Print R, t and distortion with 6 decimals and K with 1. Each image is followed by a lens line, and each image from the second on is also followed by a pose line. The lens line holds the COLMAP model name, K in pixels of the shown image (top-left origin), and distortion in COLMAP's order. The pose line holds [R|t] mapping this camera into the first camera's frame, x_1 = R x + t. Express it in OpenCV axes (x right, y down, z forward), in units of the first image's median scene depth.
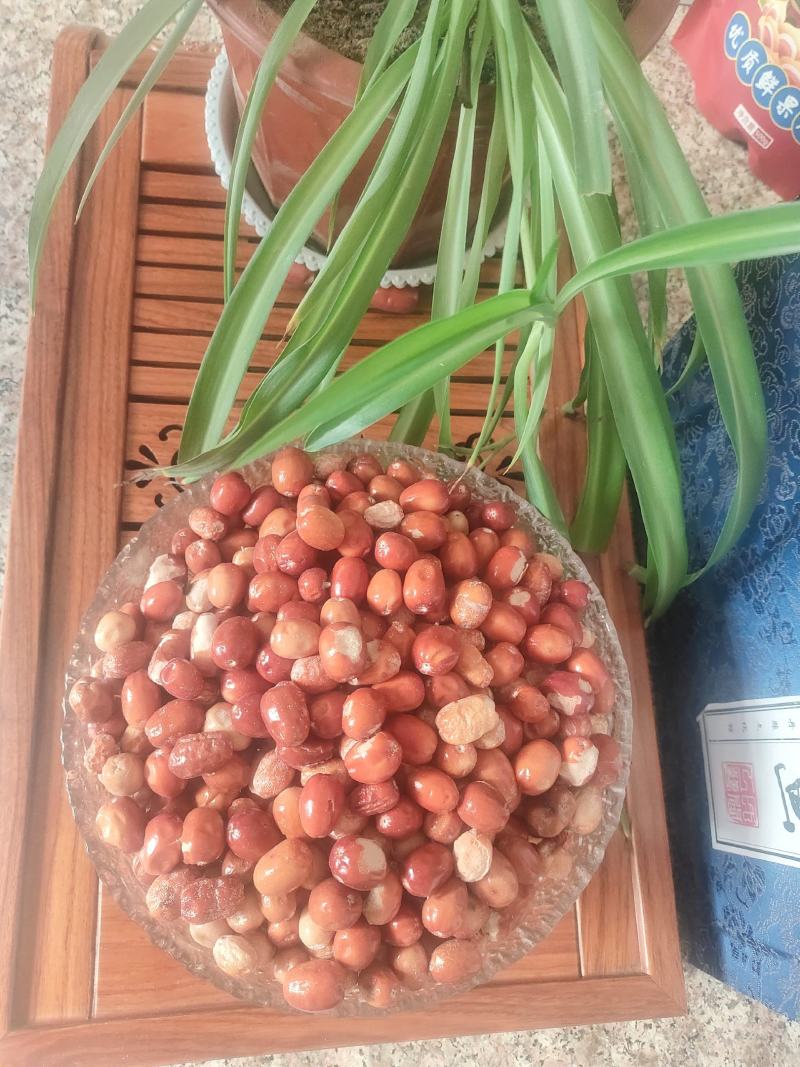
lens RADIAL K [[802.4, 0, 403.2], [0, 802.4, 527.9], [0, 0, 1]] dist [-0.019180, -0.000992]
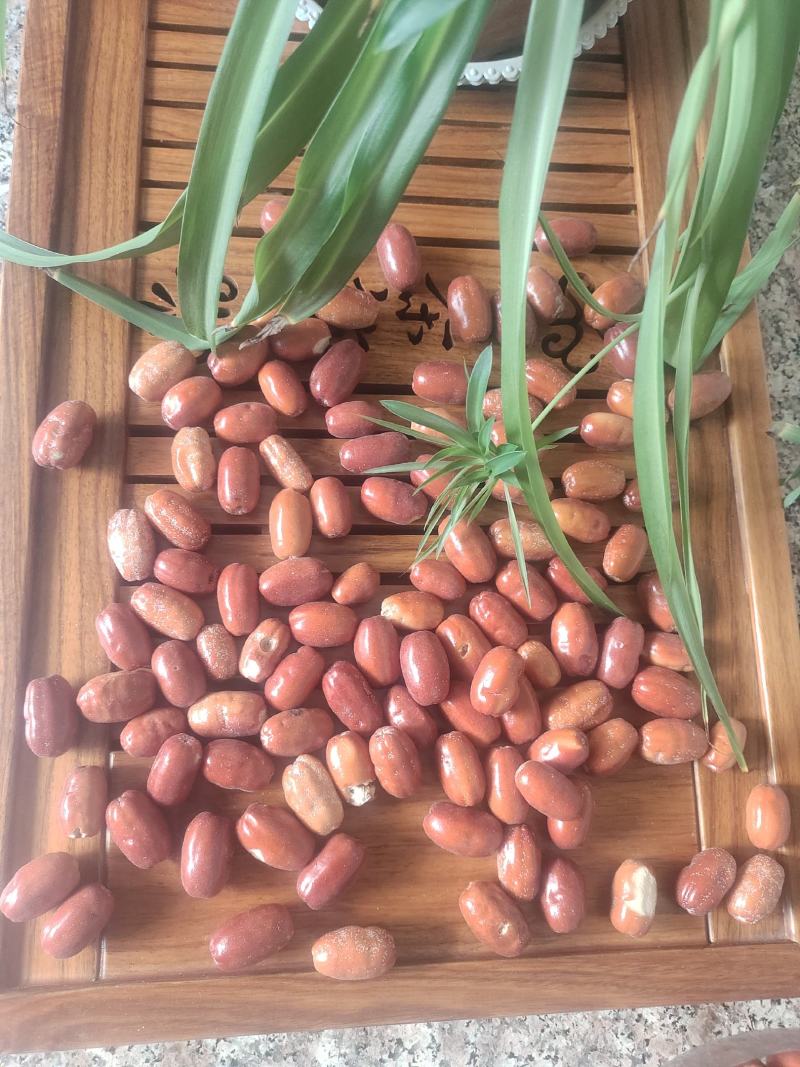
lens RADIAL K [[802.4, 0, 399.9], [0, 802.4, 529.0], [0, 0, 1]] dist [-0.019180, -0.000992]
pose [[0.998595, -0.000066, -0.052986, -0.038882], [0.002786, 0.998682, 0.051257, 0.101713], [0.052912, -0.051332, 0.997279, 0.197973]]
